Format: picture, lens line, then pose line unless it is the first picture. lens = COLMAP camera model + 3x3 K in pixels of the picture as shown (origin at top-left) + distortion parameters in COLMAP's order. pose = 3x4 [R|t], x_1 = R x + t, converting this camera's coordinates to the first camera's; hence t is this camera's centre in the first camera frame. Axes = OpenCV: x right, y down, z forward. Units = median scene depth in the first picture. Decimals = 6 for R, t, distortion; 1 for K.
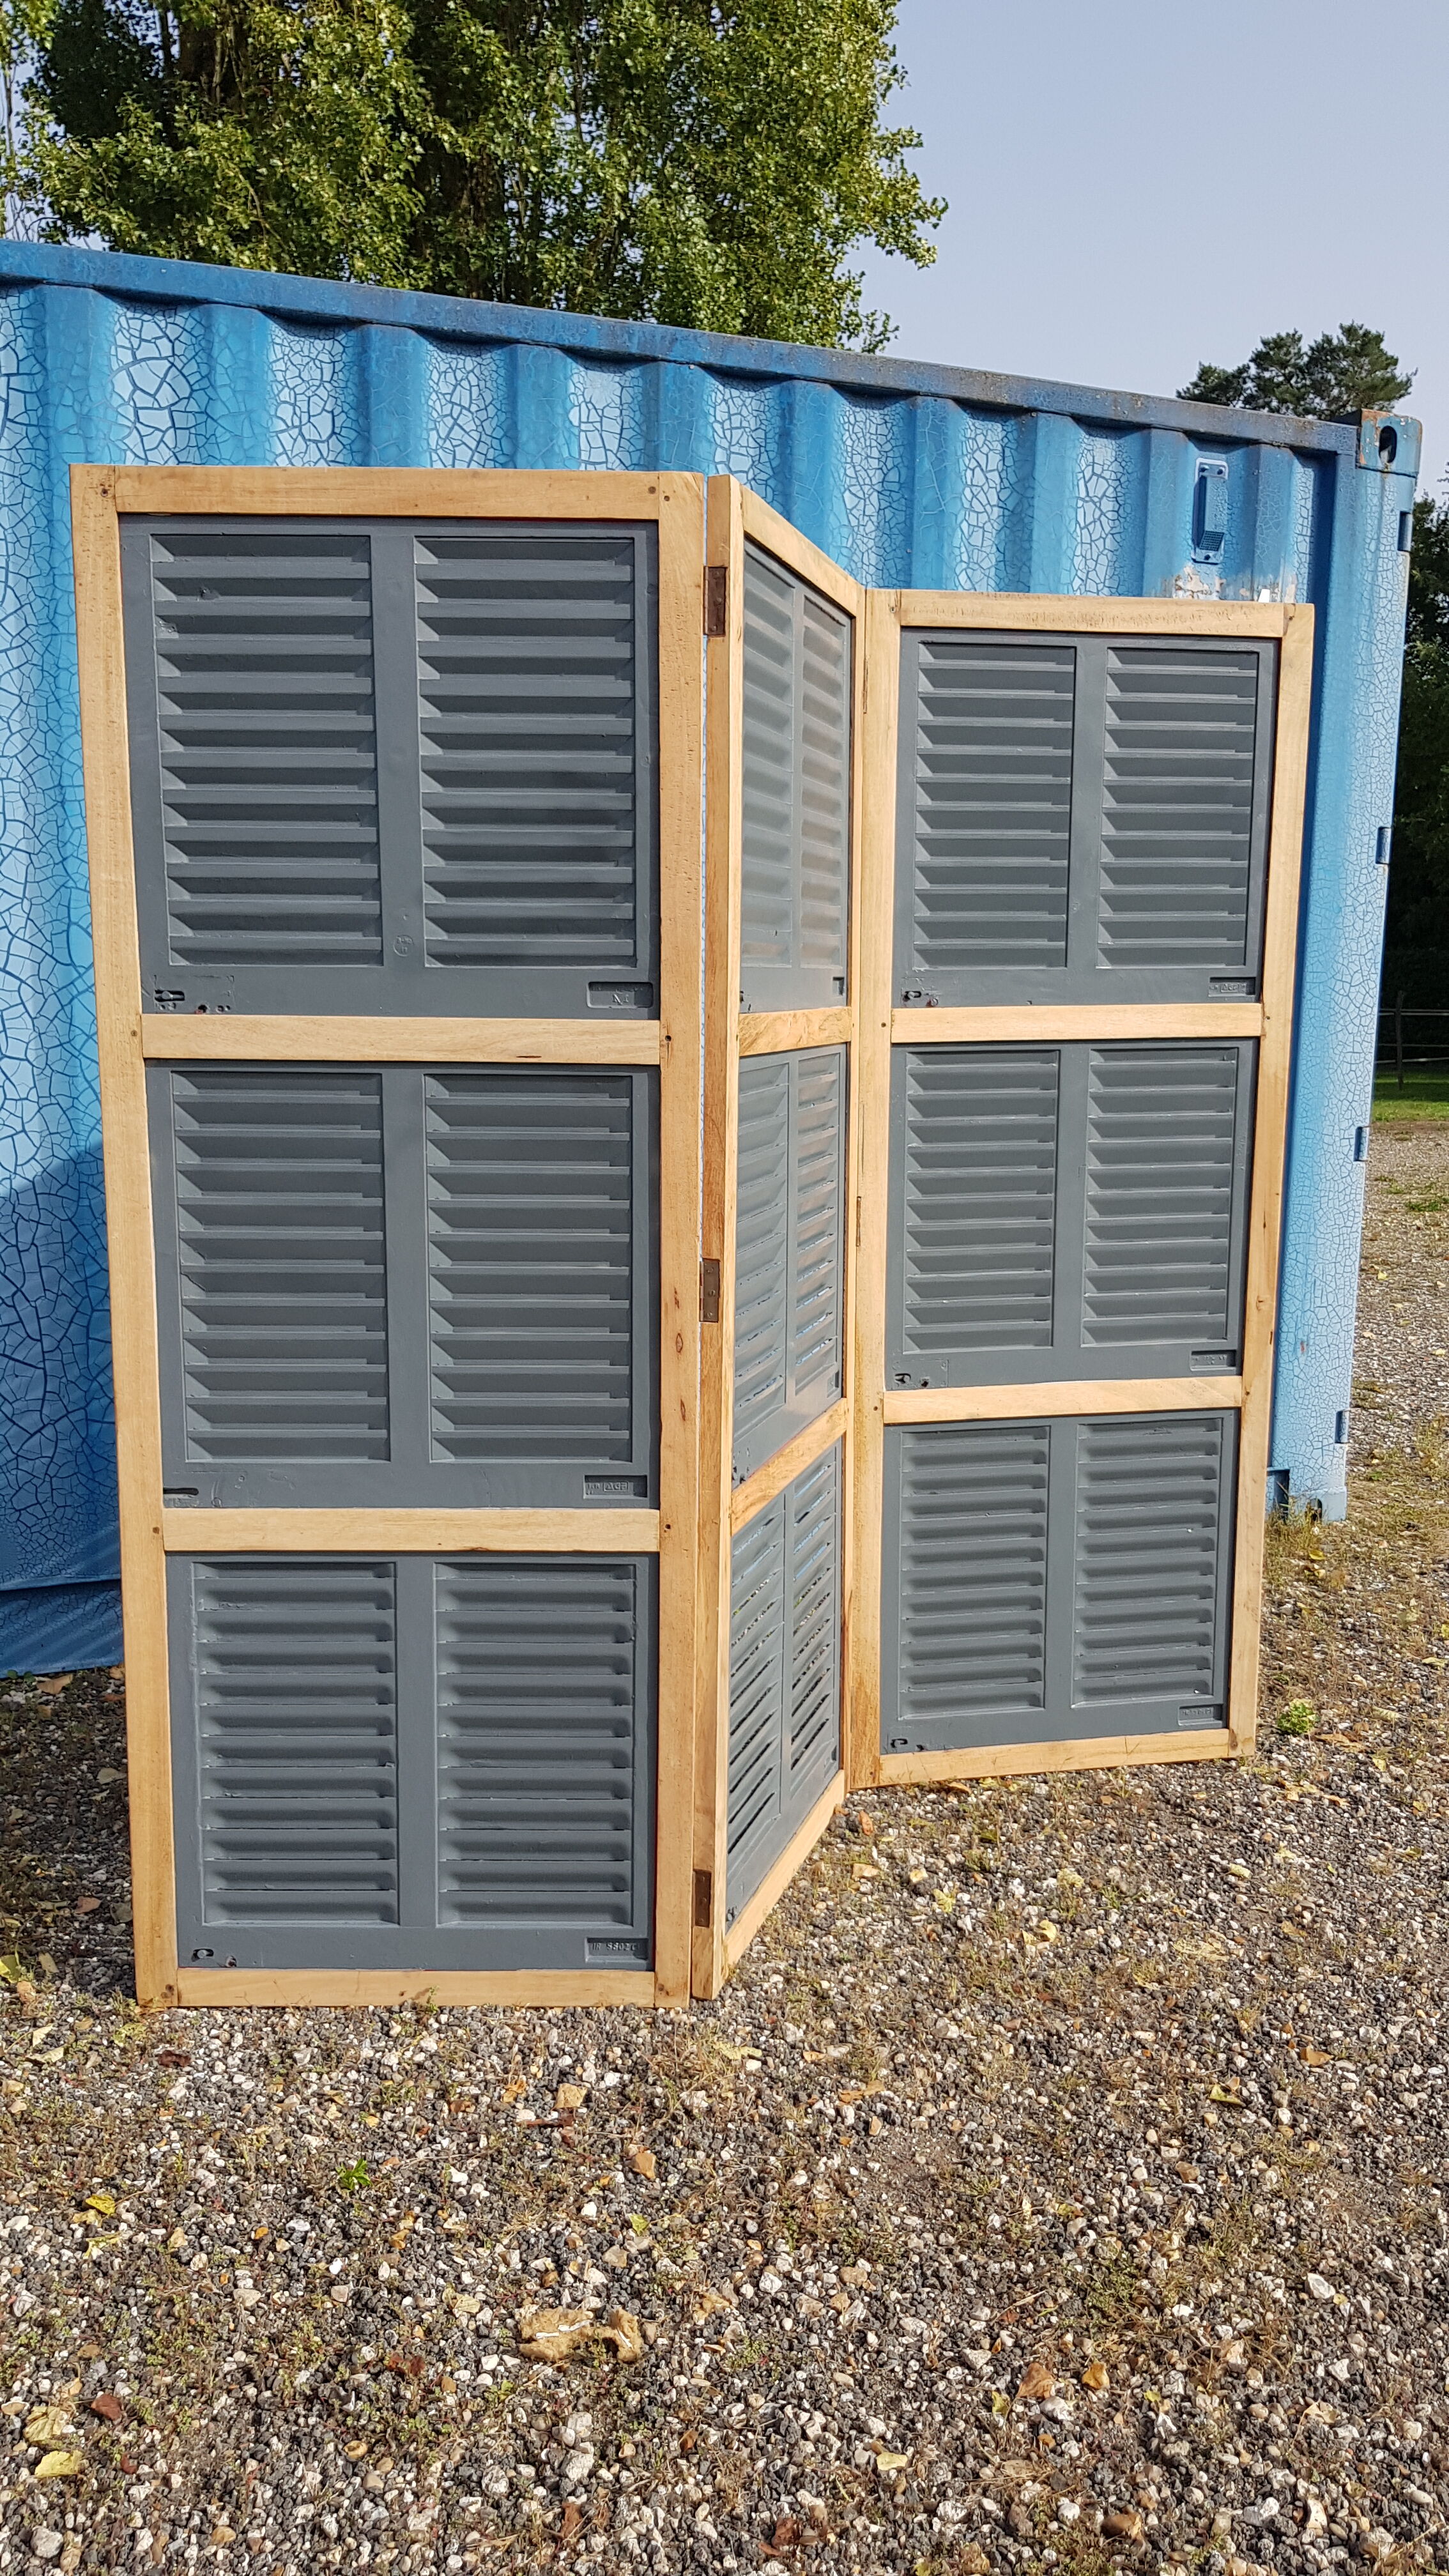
lens RADIAL K [[2016.9, 0, 706.7], [0, 2016.9, 1310.5], [0, 0, 1]] dist [0.039661, -0.087399]
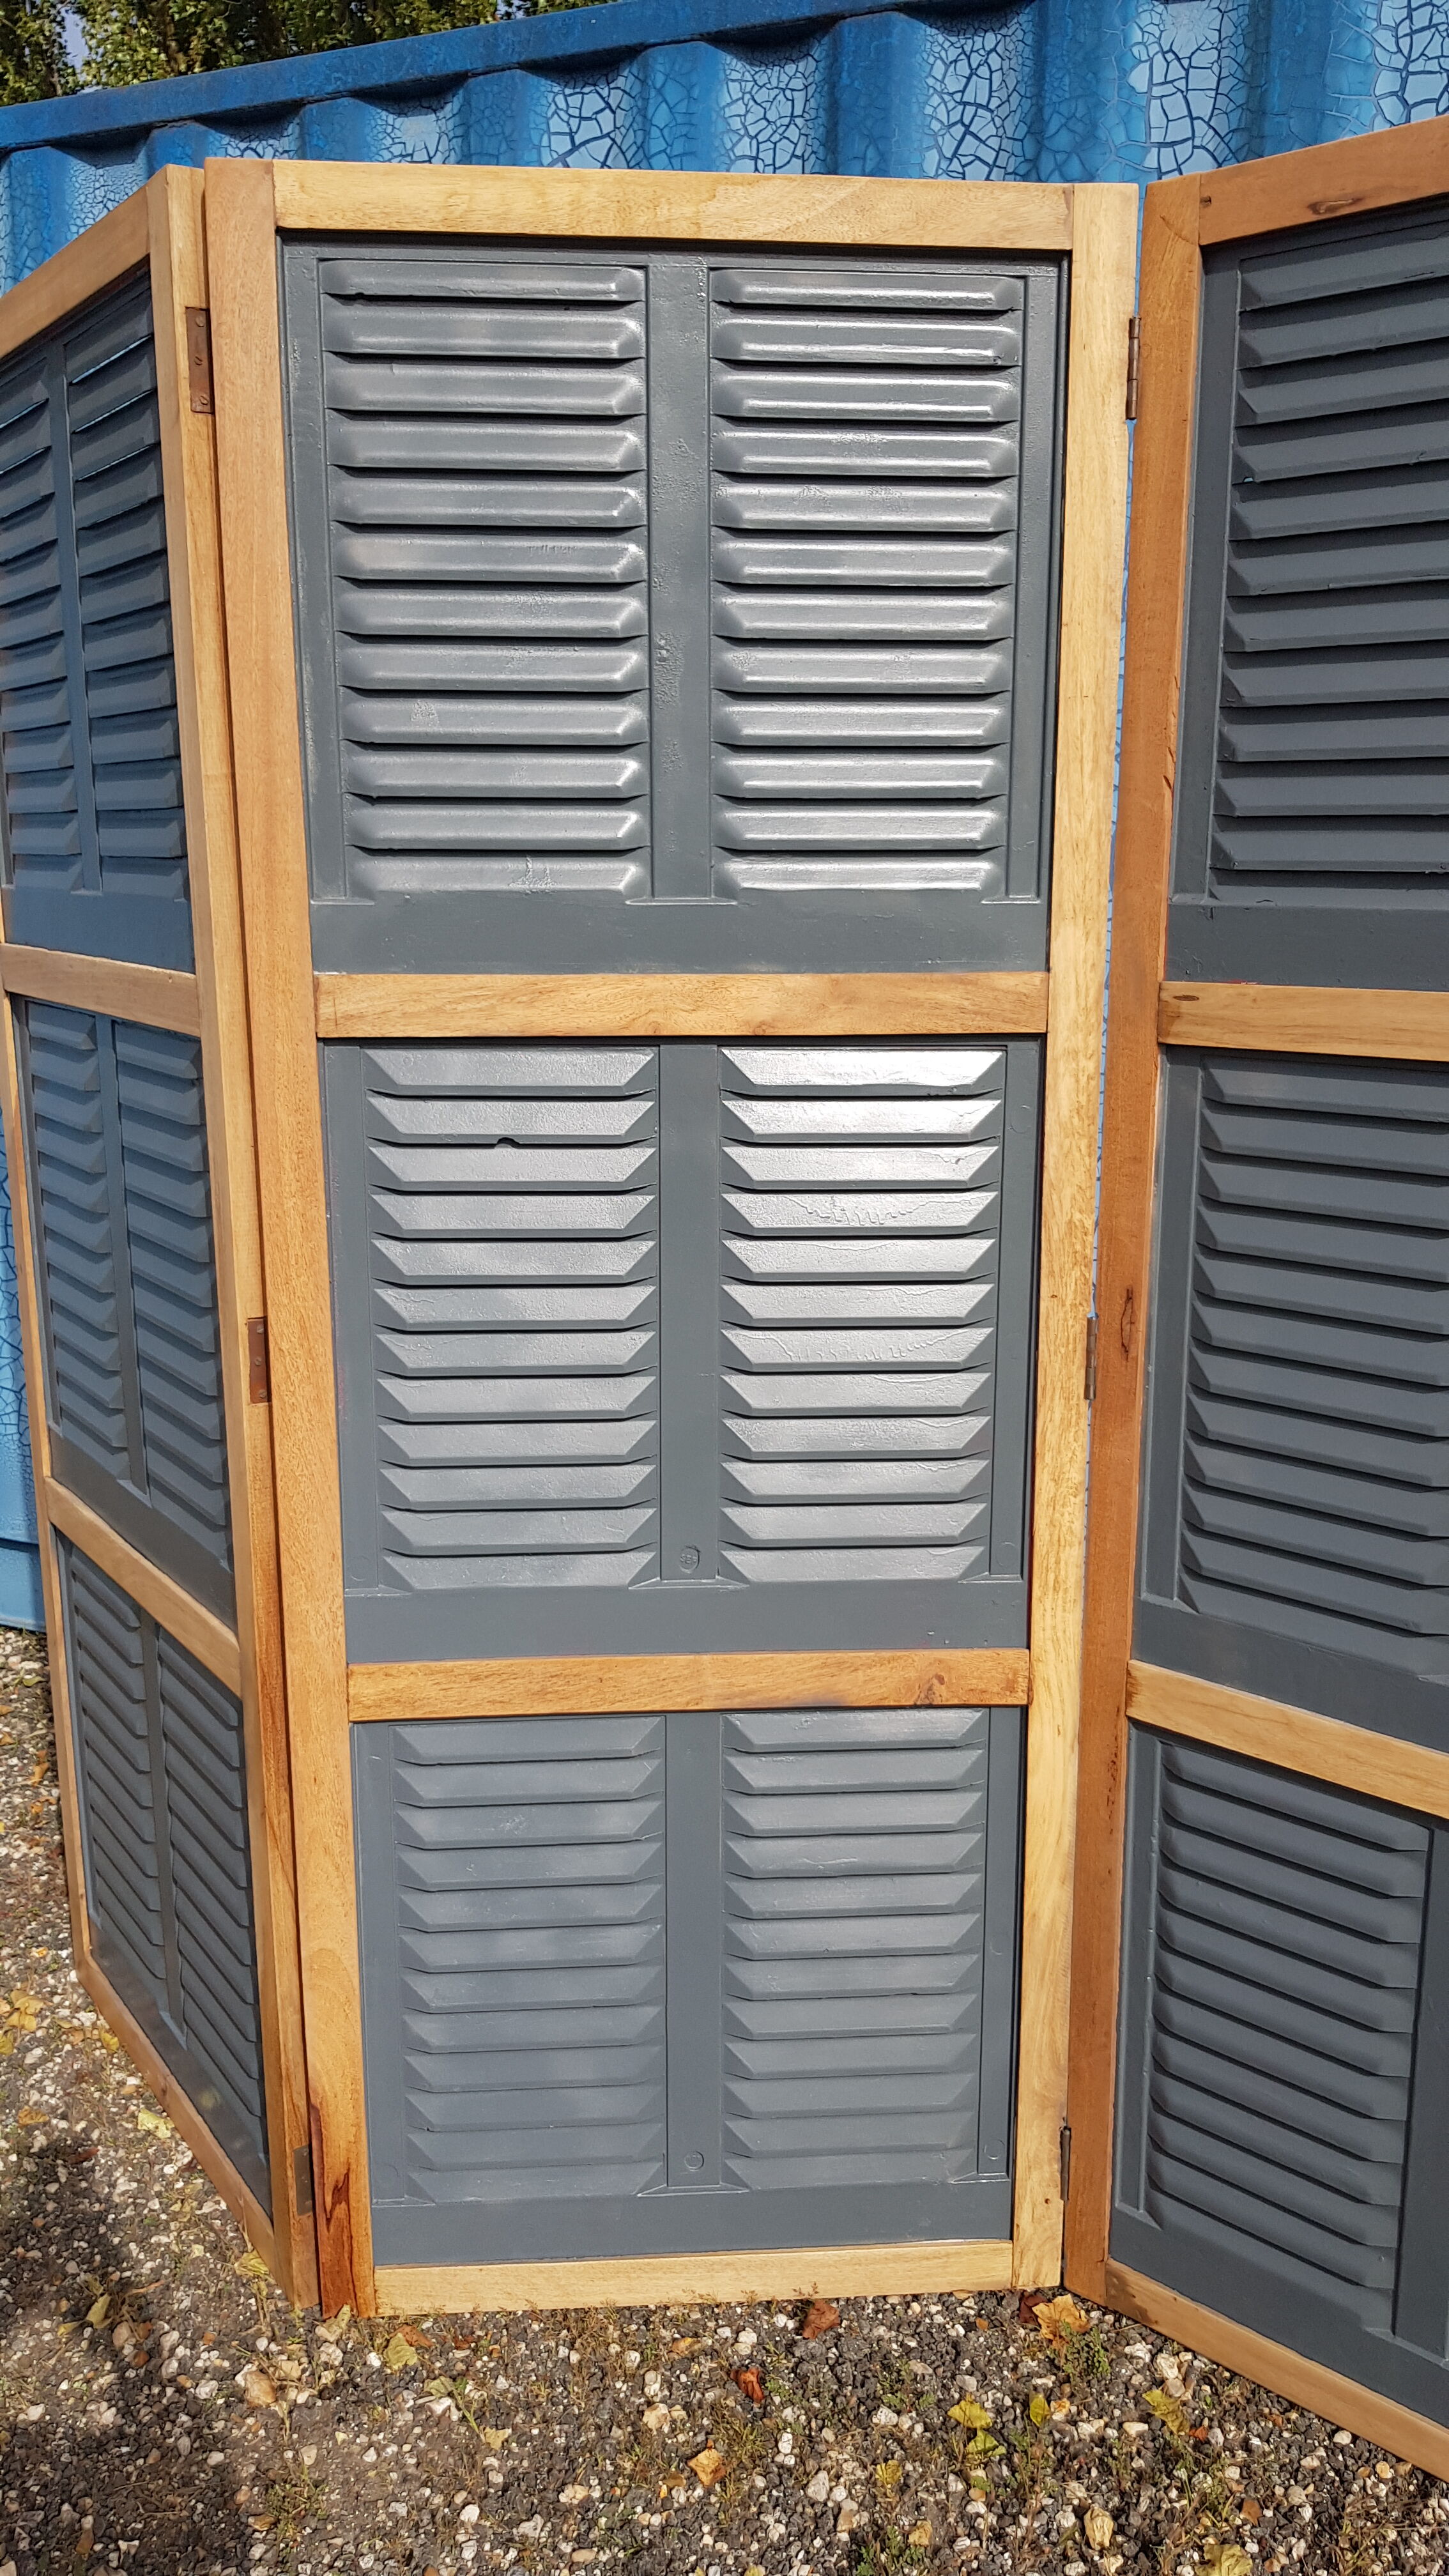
lens RADIAL K [[2016.9, 0, 736.5], [0, 2016.9, 1283.3], [0, 0, 1]] dist [0.039661, -0.087399]
pose [[0.710580, 0.135279, -0.690489, 0.399570], [-0.128466, 0.989792, 0.061714, -0.087793], [0.691789, 0.044851, 0.720705, 0.518520]]
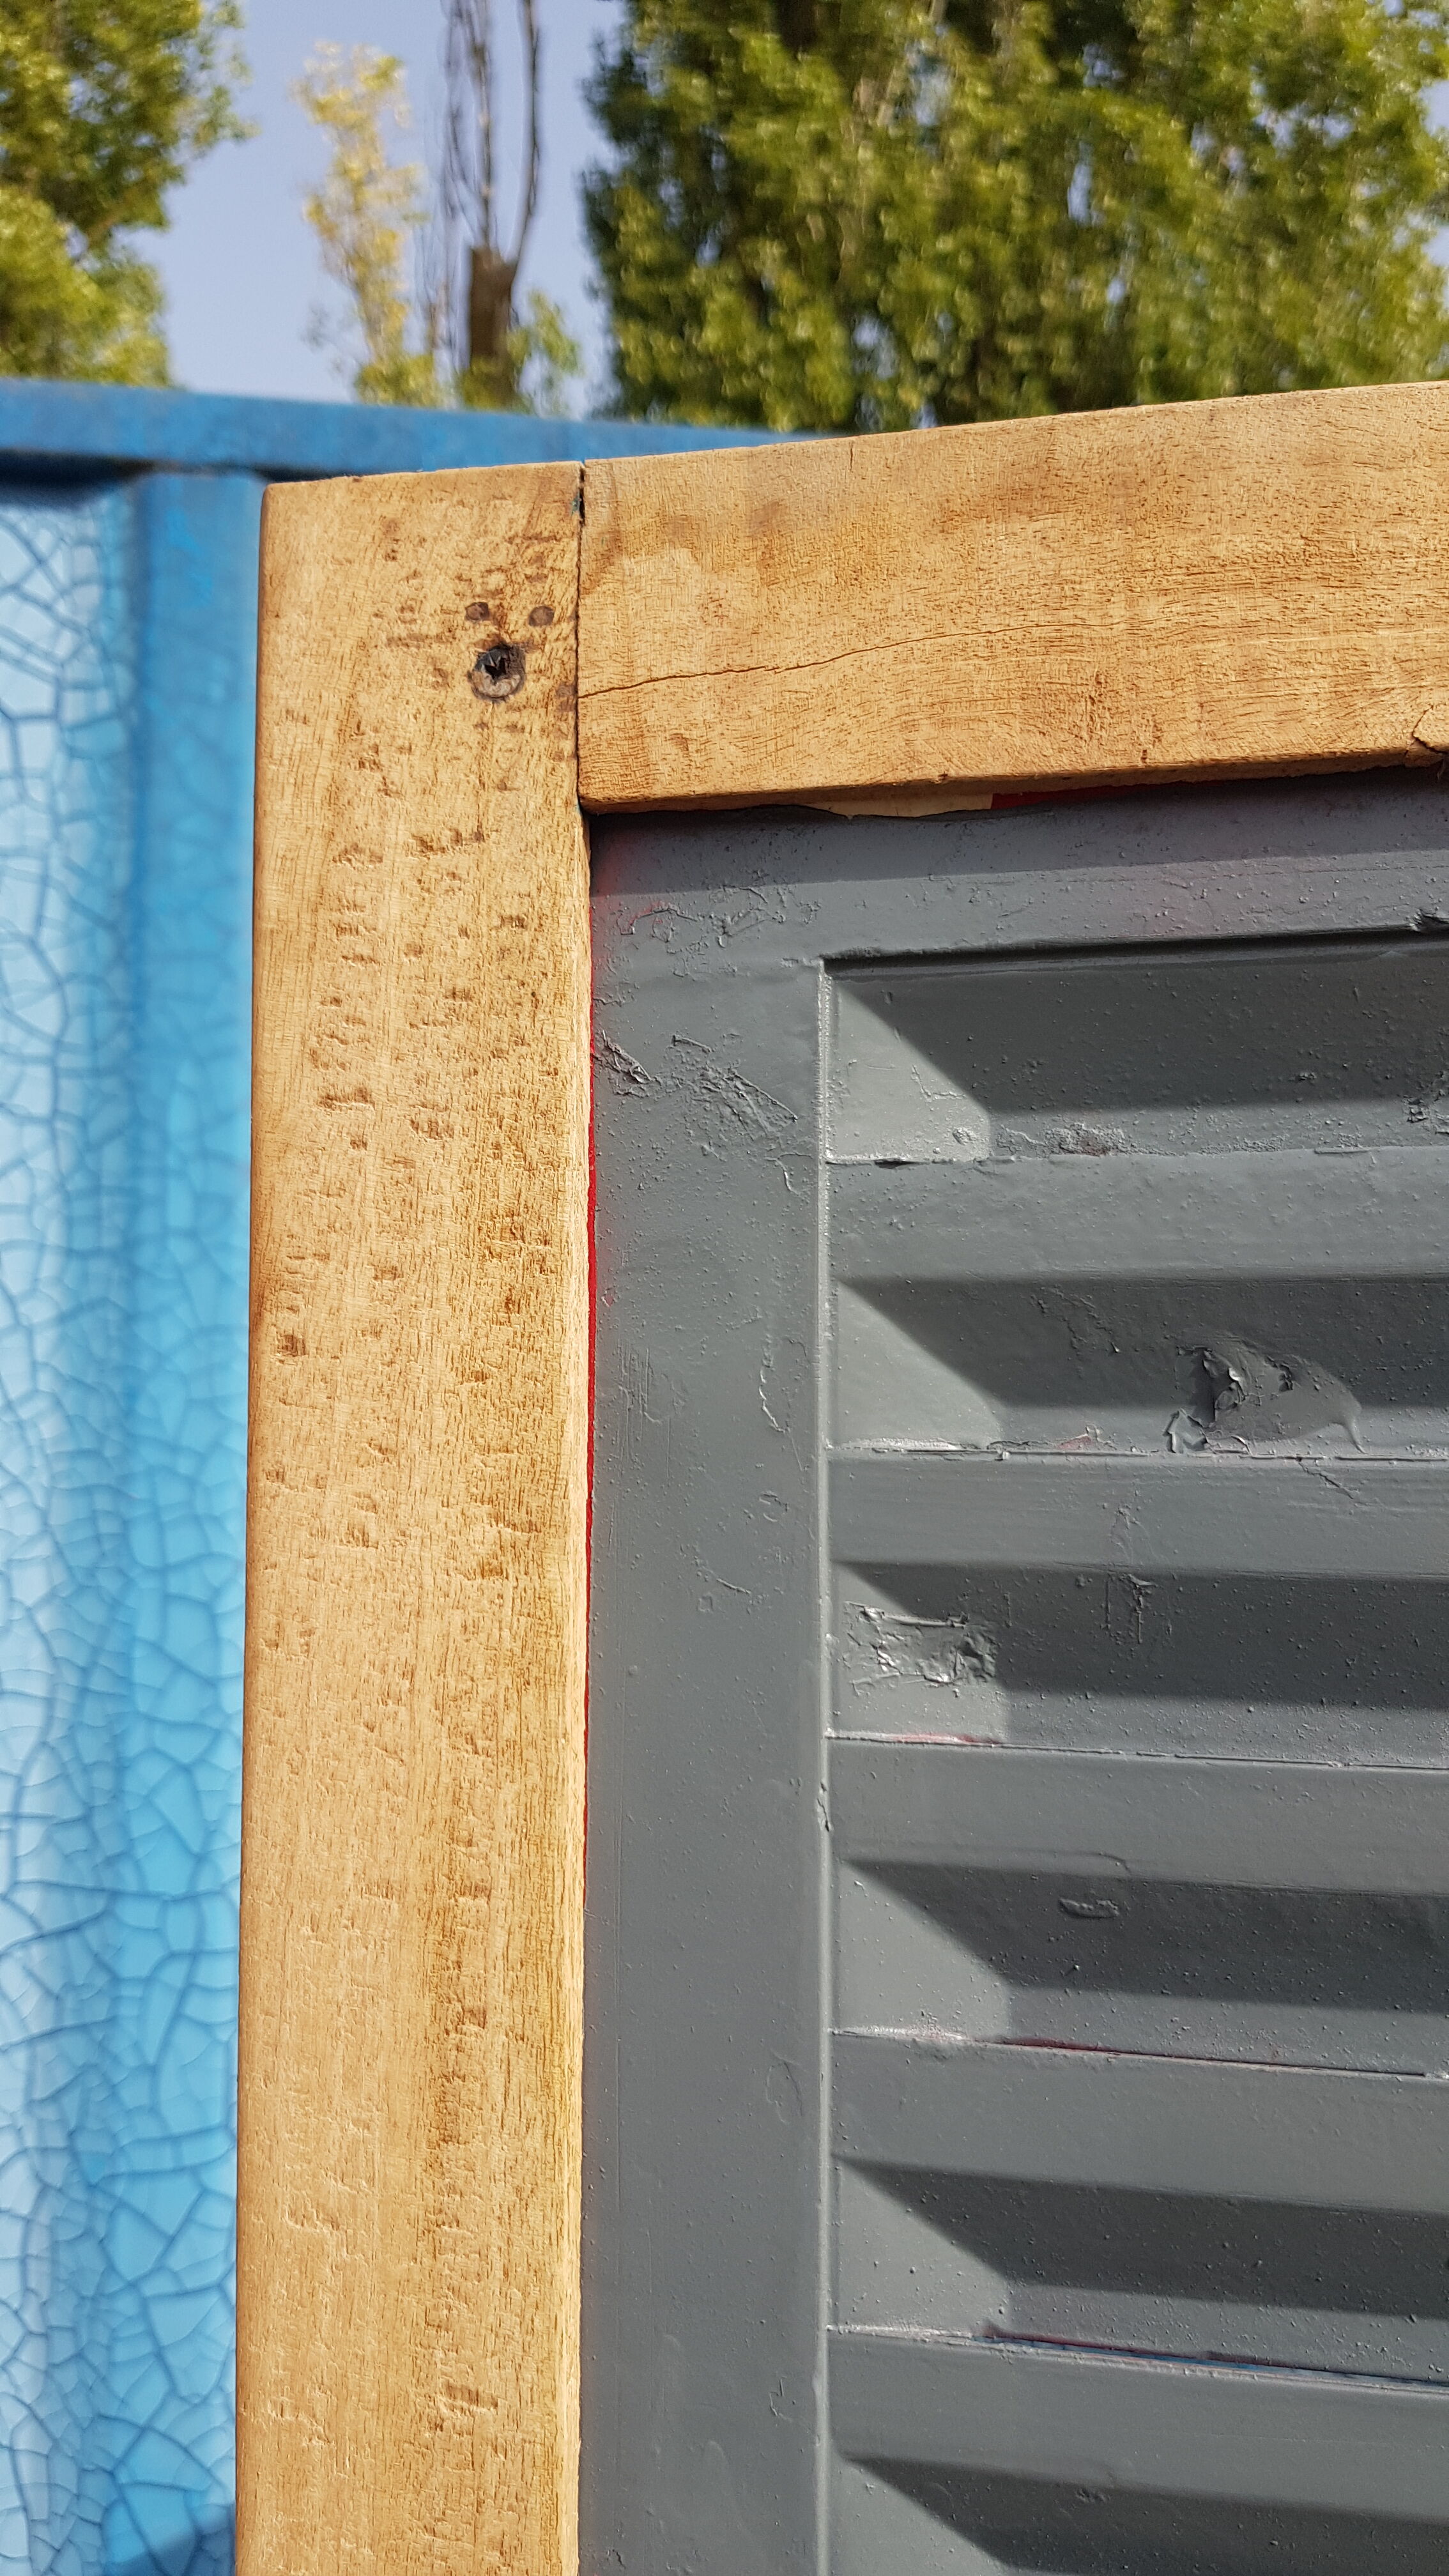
lens RADIAL K [[2016.9, 0, 703.5], [0, 2016.9, 1321.9], [0, 0, 1]] dist [0.039661, -0.087399]
pose [[0.970748, -0.006076, -0.240022, -0.176942], [-0.041998, 0.979970, -0.194665, -0.236382], [0.236397, 0.199052, 0.951049, 0.620396]]
